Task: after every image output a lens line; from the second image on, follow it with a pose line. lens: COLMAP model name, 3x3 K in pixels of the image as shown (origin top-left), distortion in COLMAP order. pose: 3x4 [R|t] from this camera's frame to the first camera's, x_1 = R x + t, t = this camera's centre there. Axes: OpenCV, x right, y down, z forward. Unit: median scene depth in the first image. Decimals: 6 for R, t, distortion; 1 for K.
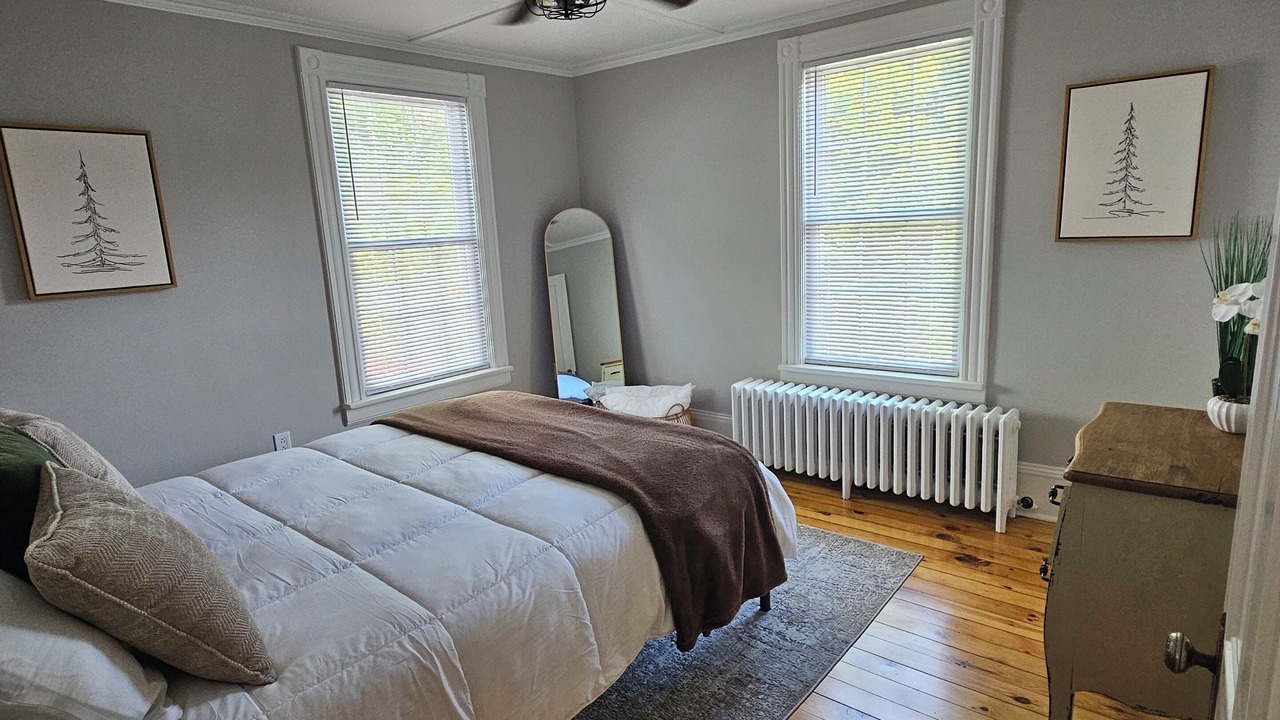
lens RADIAL K [[699.7, 0, 631.3], [0, 699.7, 362.7], [0, 0, 1]] dist [0.004593, -0.000841]
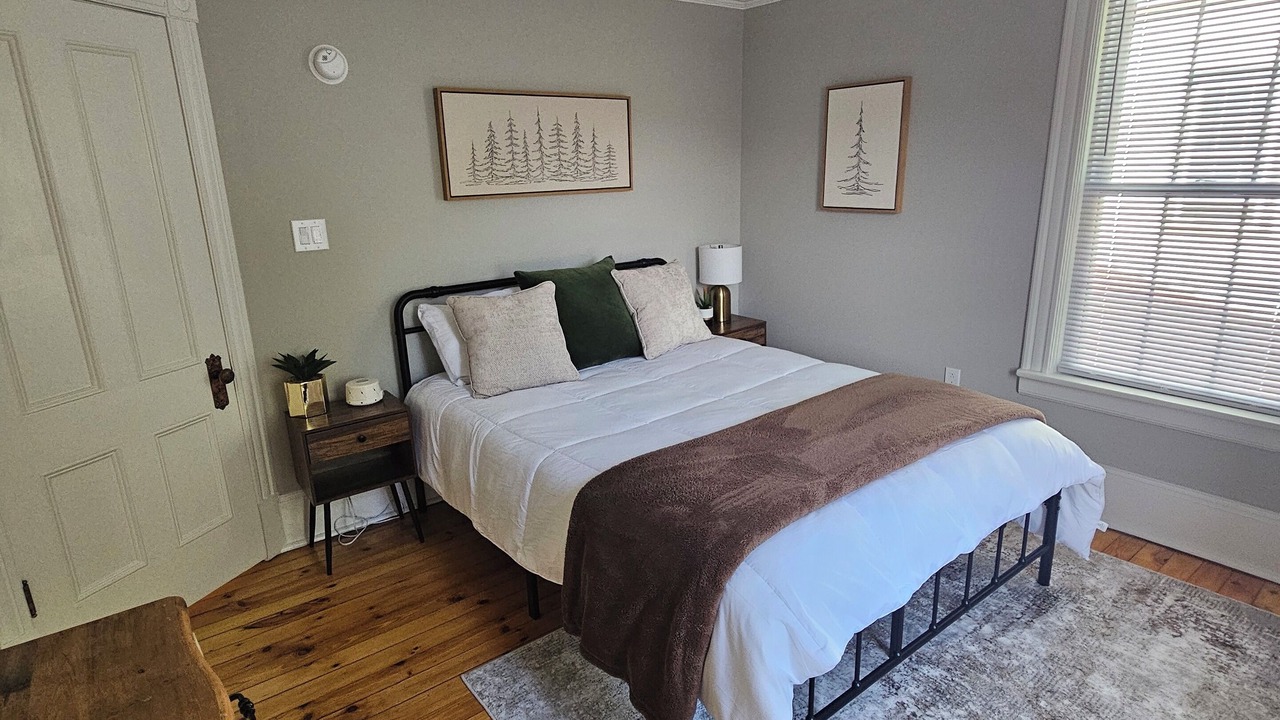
lens RADIAL K [[699.7, 0, 639.0], [0, 699.7, 358.7], [0, 0, 1]] dist [0.004593, -0.000841]
pose [[-0.210450, 0.302978, -0.929470, 0.785011], [-0.168641, 0.925259, 0.339789, -0.271267], [0.962949, 0.228256, -0.143626, 1.056312]]
